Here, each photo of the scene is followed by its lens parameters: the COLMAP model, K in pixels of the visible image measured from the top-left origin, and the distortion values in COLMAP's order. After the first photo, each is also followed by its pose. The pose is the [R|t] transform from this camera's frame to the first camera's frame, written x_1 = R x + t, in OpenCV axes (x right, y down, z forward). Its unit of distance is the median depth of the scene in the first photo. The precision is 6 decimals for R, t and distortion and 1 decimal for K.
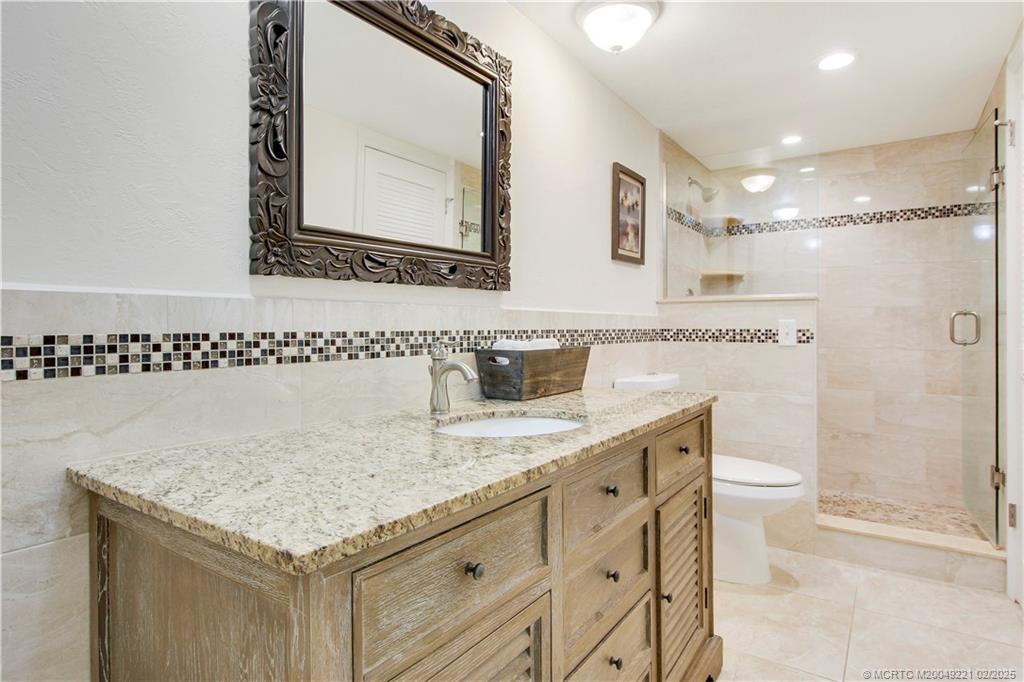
lens RADIAL K [[547.4, 0, 508.4], [0, 547.4, 338.7], [0, 0, 1]] dist [-0.014220, -0.000128]
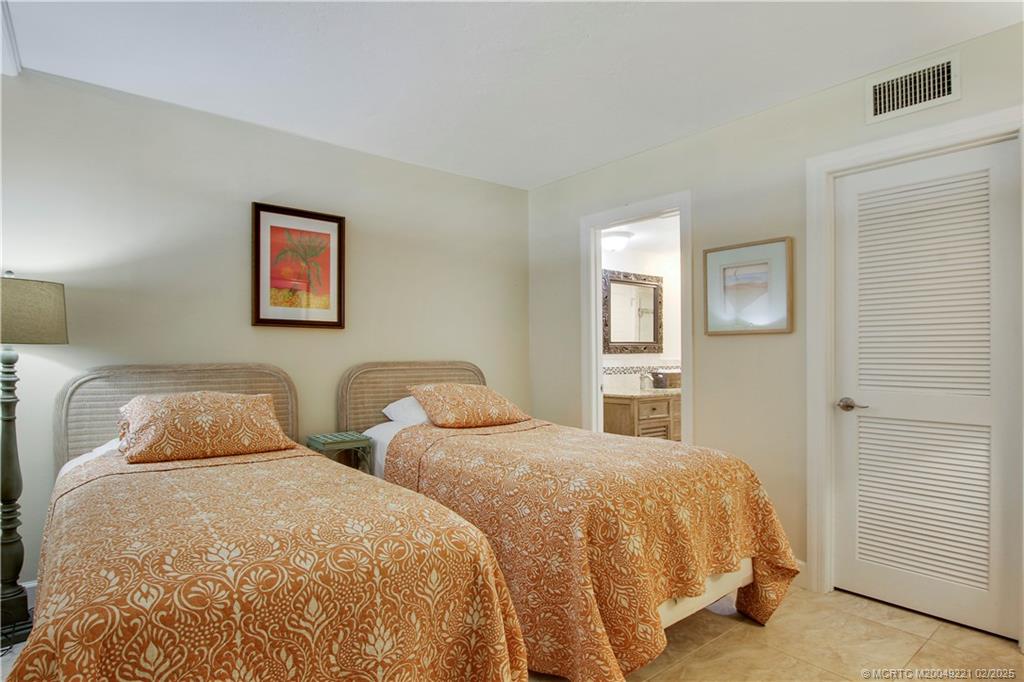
lens RADIAL K [[547.4, 0, 519.5], [0, 547.4, 341.5], [0, 0, 1]] dist [-0.014220, -0.000128]
pose [[0.964433, -0.005990, -0.264259, 0.039720], [-0.007366, 0.998746, -0.049523, 0.003254], [0.264224, 0.049708, 0.963179, -2.262565]]
